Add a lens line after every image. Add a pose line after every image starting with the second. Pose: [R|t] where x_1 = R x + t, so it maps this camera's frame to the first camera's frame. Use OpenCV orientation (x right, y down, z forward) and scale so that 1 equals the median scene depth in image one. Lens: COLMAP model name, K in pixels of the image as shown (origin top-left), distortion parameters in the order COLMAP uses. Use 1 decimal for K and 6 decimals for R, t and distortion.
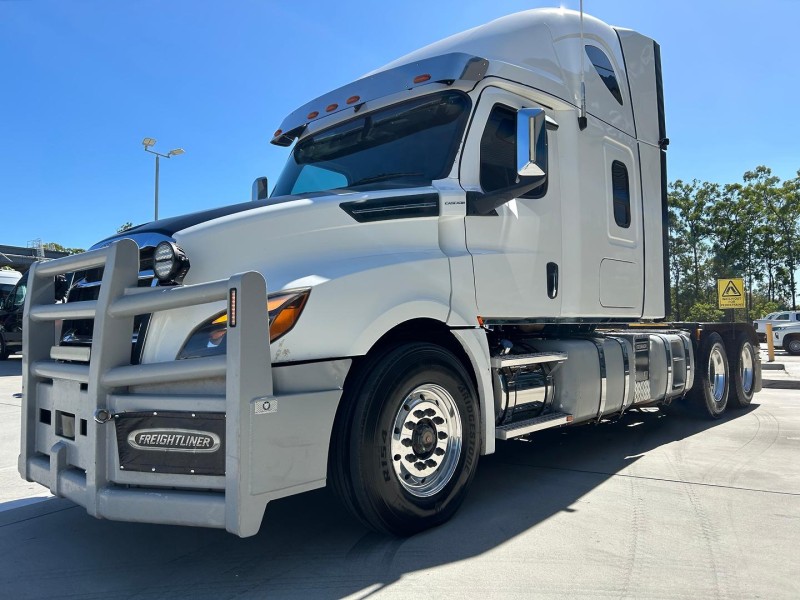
lens RADIAL K [[606.1, 0, 392.4], [0, 606.1, 300.9], [0, 0, 1]] dist [0.049791, -0.039668]
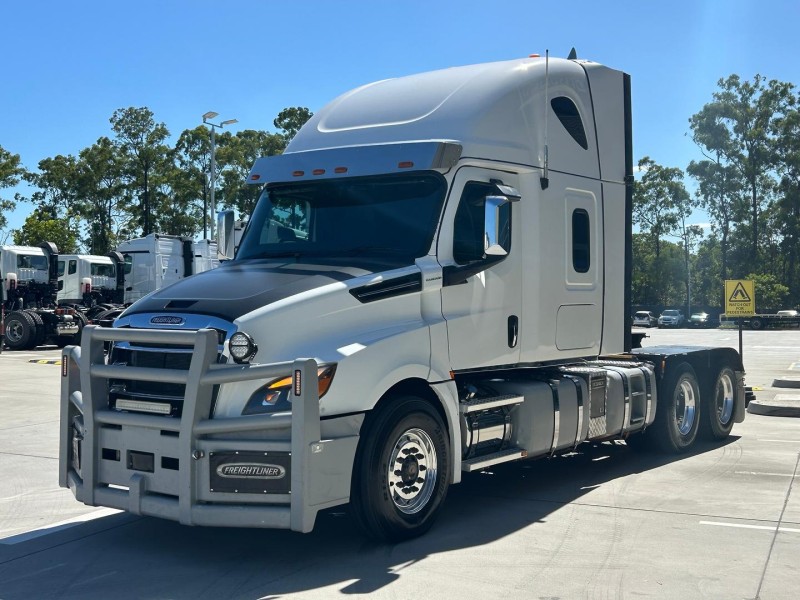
lens RADIAL K [[1042.1, 0, 381.7], [0, 1042.1, 313.5], [0, 0, 1]] dist [0.174143, -0.373025]
pose [[0.993544, 0.011810, 0.112830, -0.214214], [-0.018772, 0.997970, 0.060848, -0.197632], [-0.111883, -0.062573, 0.991749, -0.969102]]
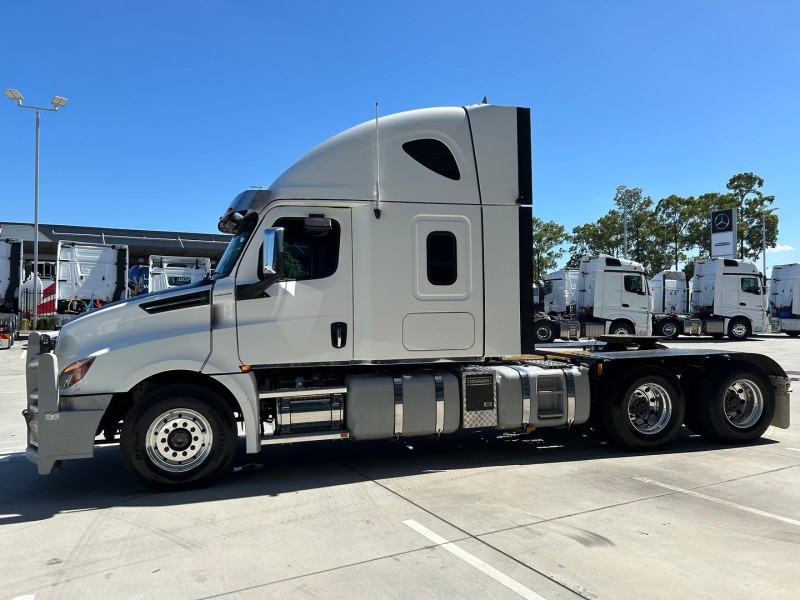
lens RADIAL K [[606.1, 0, 392.4], [0, 606.1, 300.9], [0, 0, 1]] dist [0.049791, -0.039668]
pose [[0.849053, -0.004636, -0.528288, 1.206032], [0.025627, 0.999146, 0.032420, -0.168407], [0.527687, -0.041065, 0.848446, -0.112465]]
